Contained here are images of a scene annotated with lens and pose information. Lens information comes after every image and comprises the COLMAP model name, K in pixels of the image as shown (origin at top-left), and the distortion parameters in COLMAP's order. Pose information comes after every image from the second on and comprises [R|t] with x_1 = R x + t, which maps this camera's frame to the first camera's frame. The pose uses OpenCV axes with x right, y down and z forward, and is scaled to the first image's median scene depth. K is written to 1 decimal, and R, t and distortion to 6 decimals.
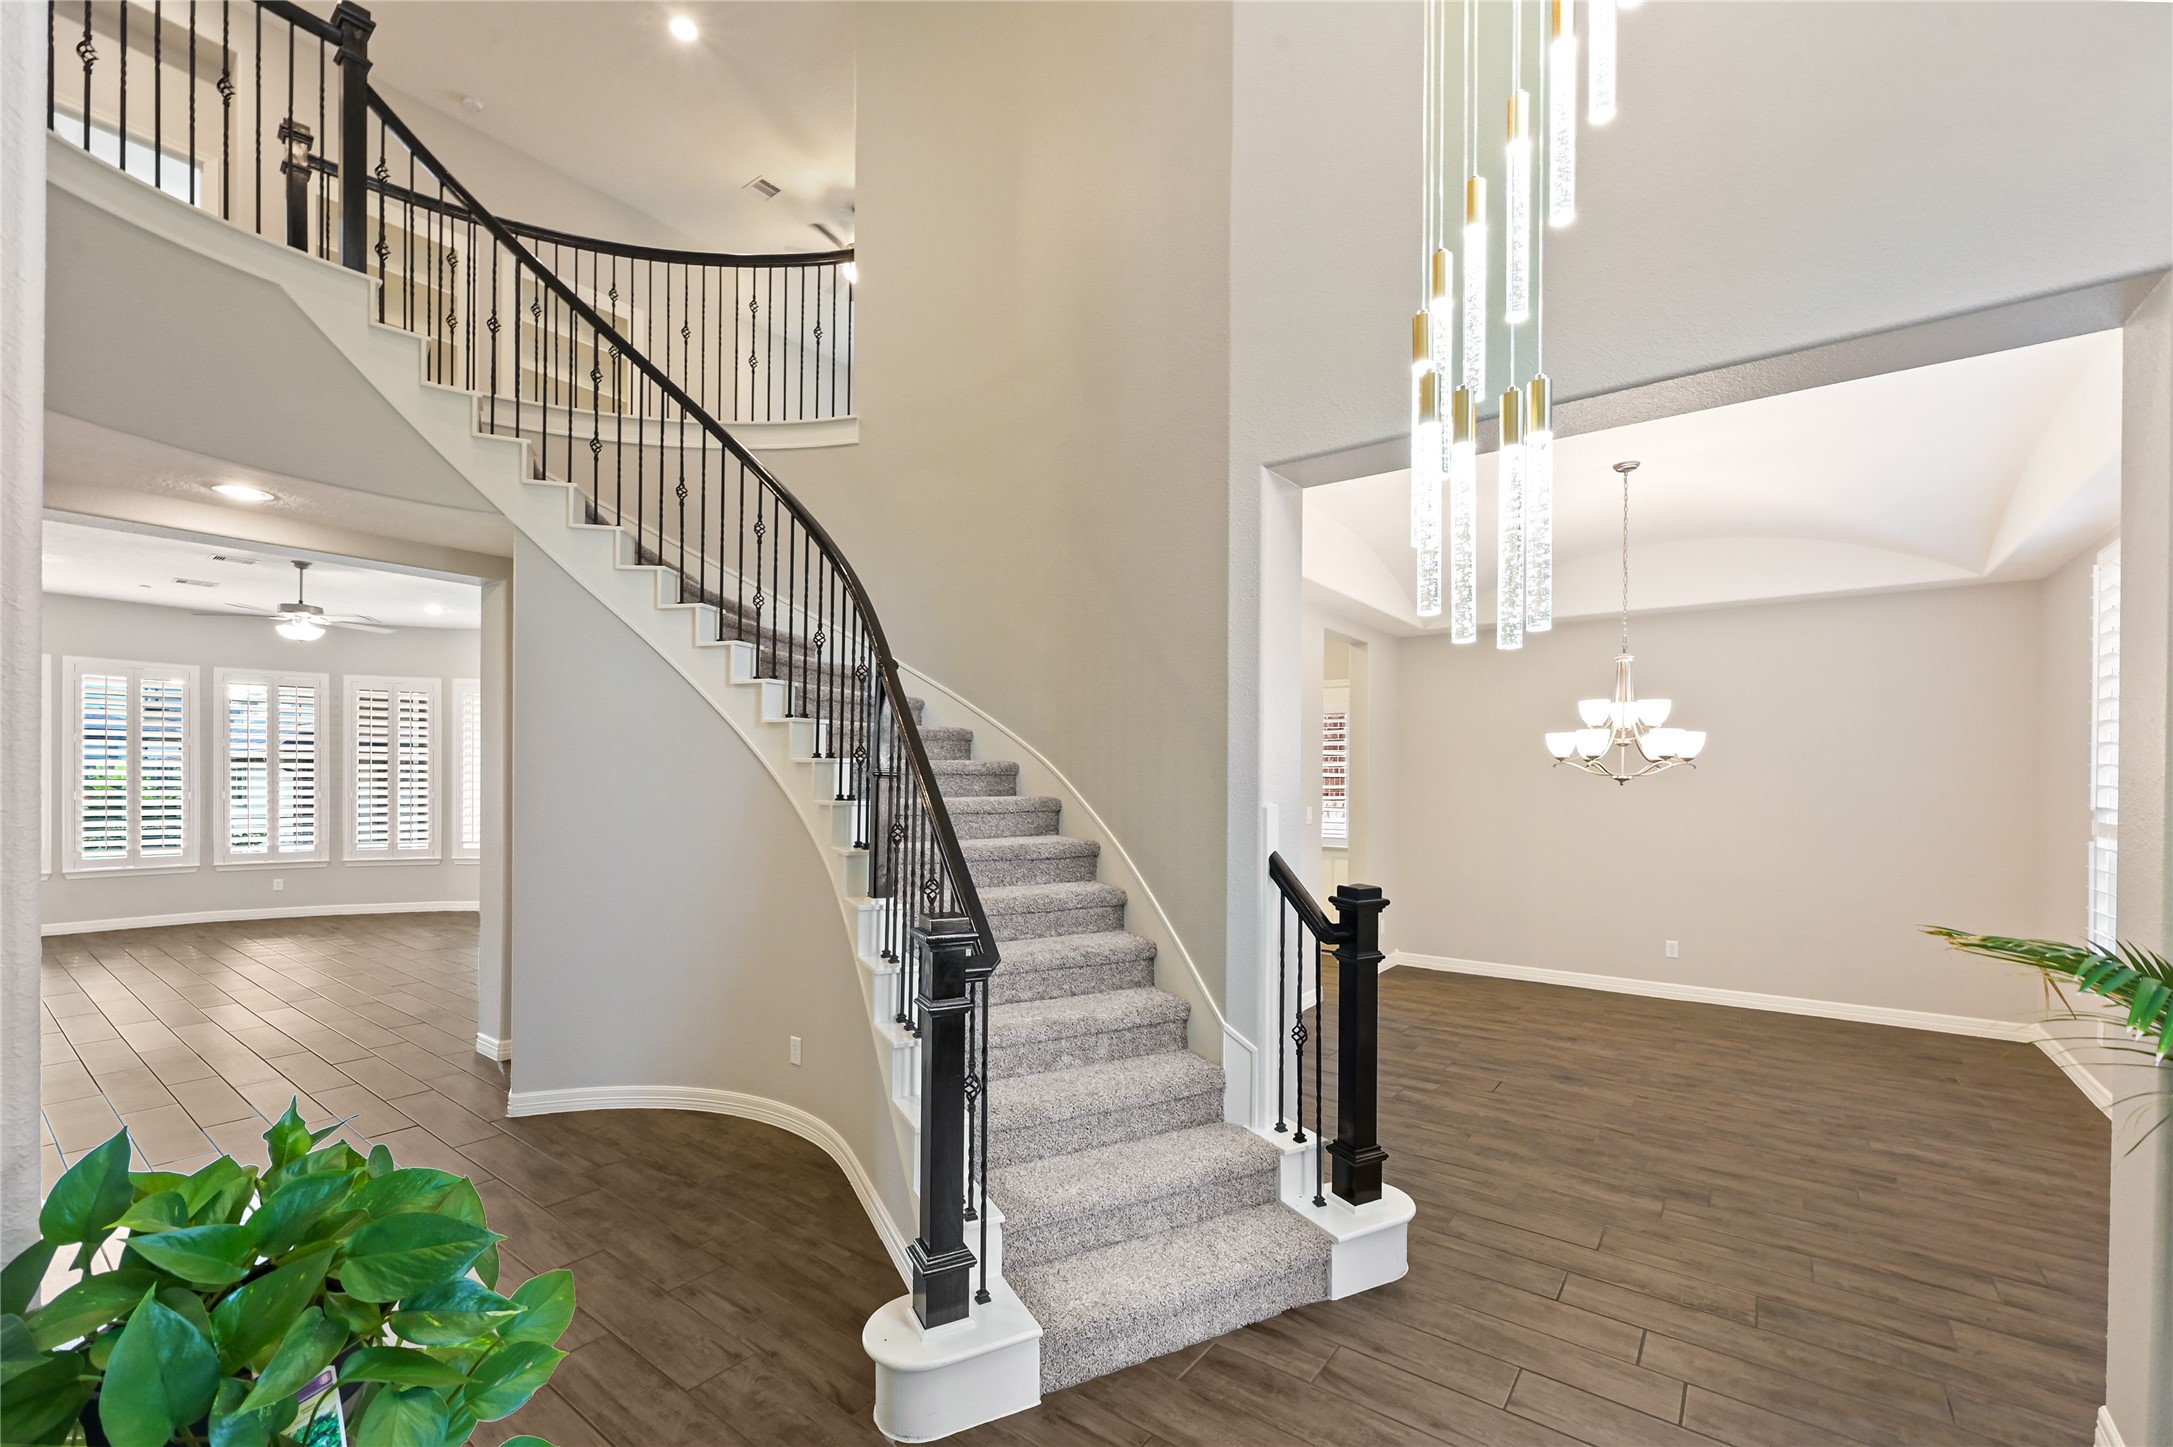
lens RADIAL K [[881.7, 0, 1110.7], [0, 881.7, 783.1], [0, 0, 1]] dist [0.001666, -0.000314]
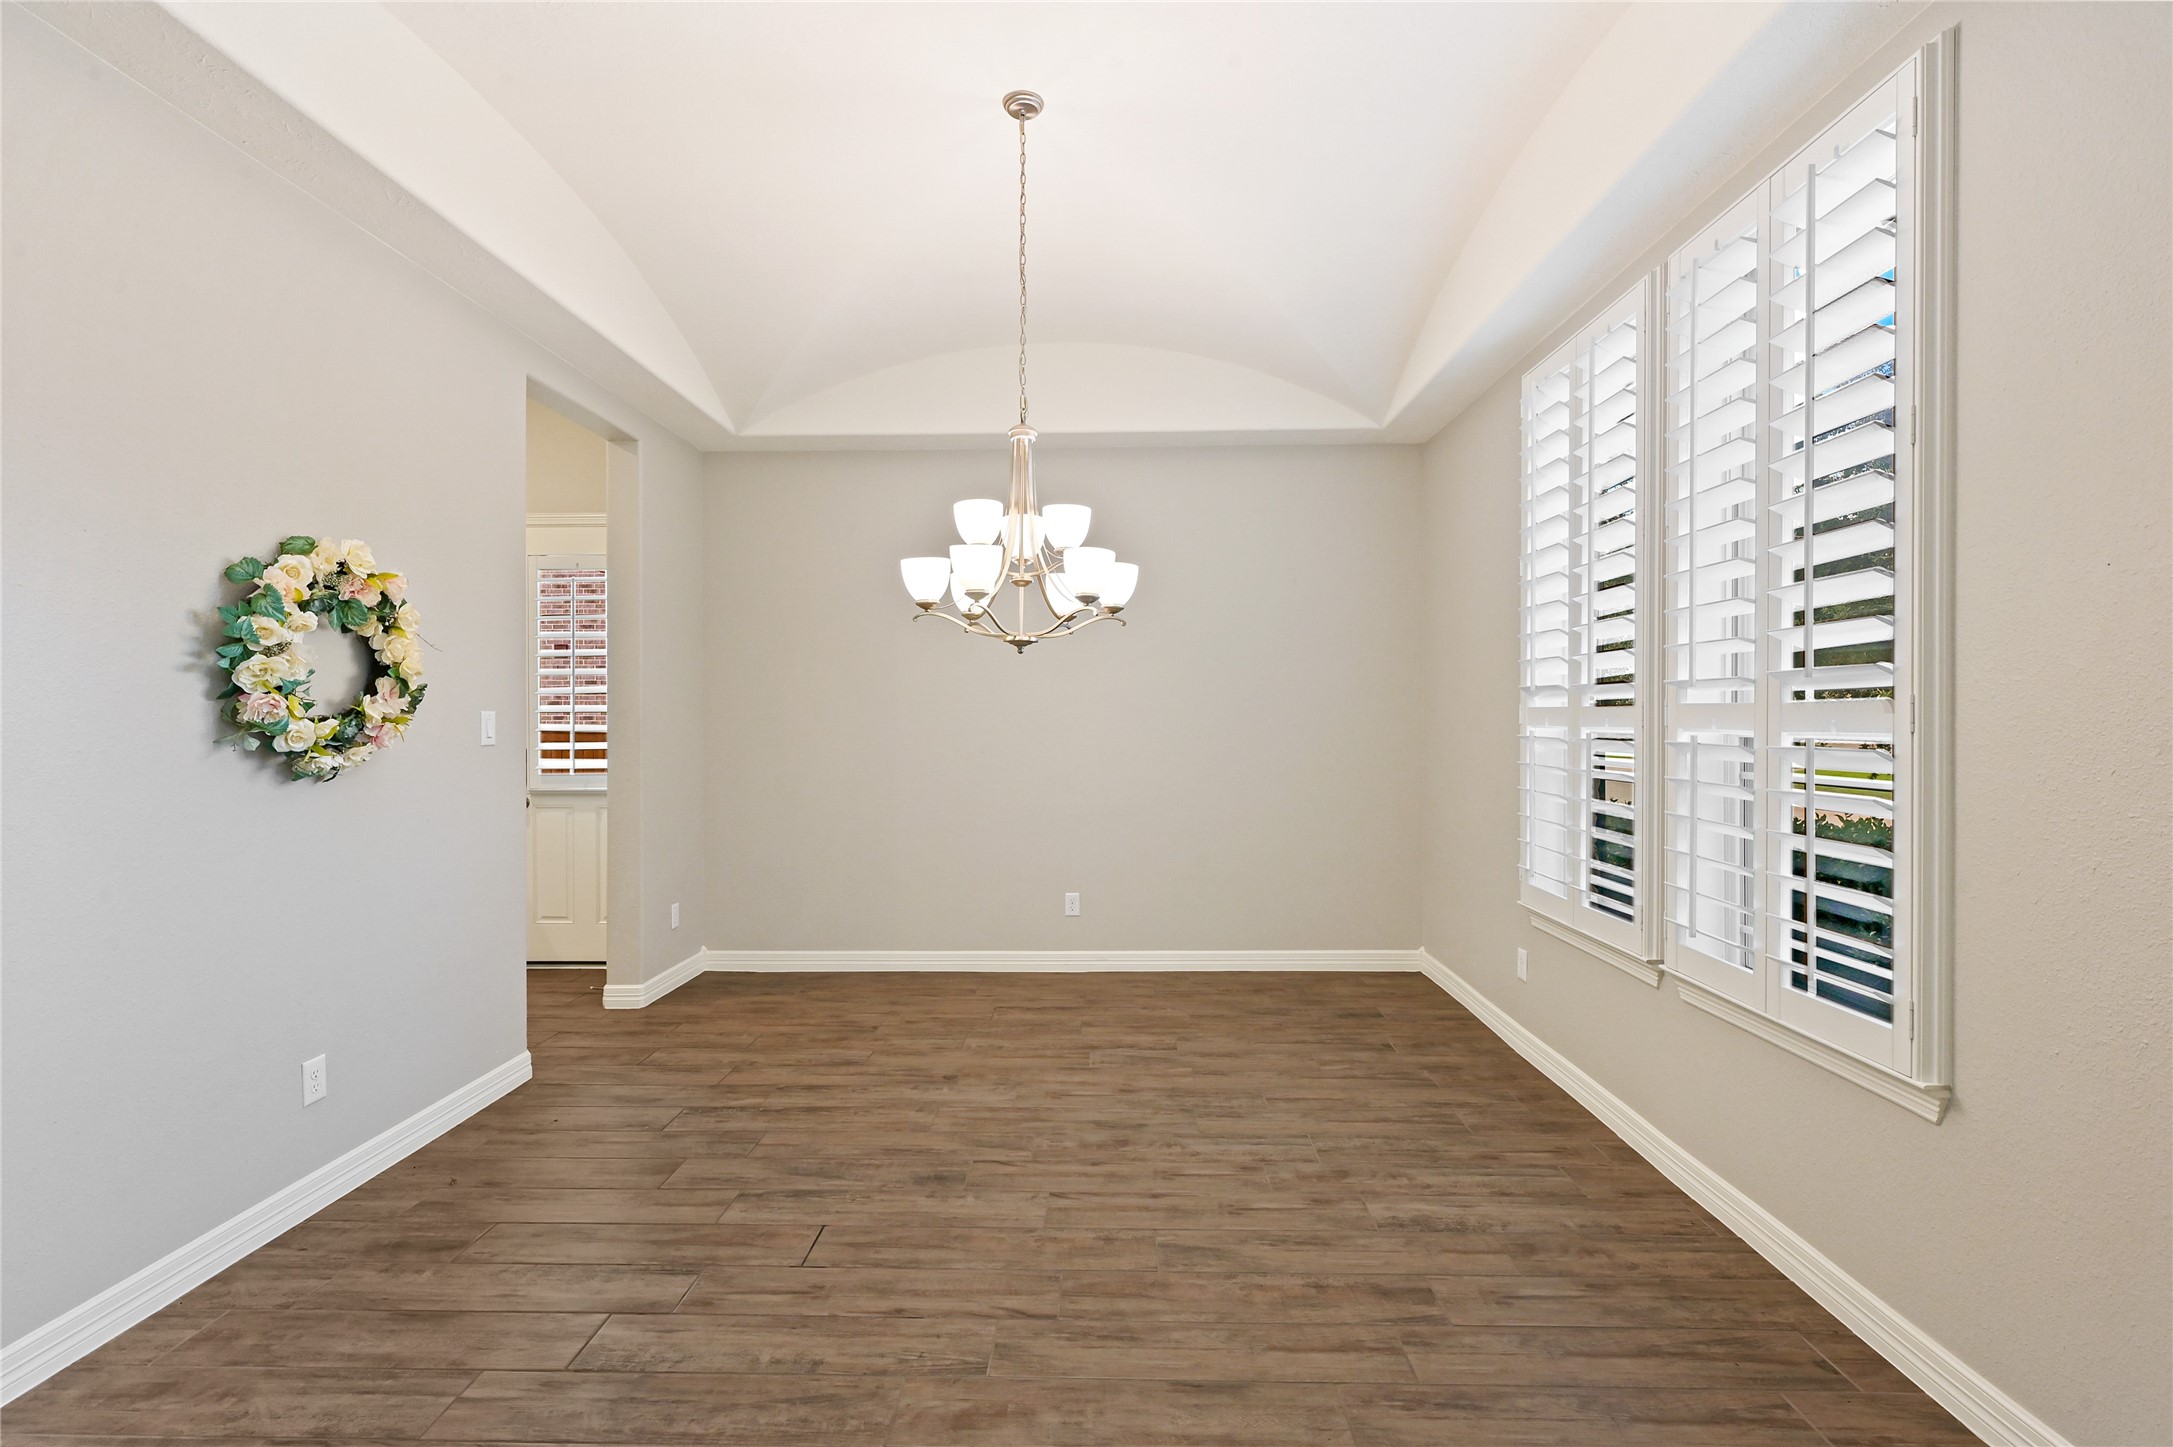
lens RADIAL K [[1001.7, 0, 1086.4], [0, 1001.7, 723.6], [0, 0, 1]] dist [-0.006026, -0.001244]
pose [[0.819271, -0.010505, 0.573310, 0.230824], [0.007852, 0.999944, 0.007102, 0.043099], [-0.573352, -0.001317, 0.819308, 0.424635]]
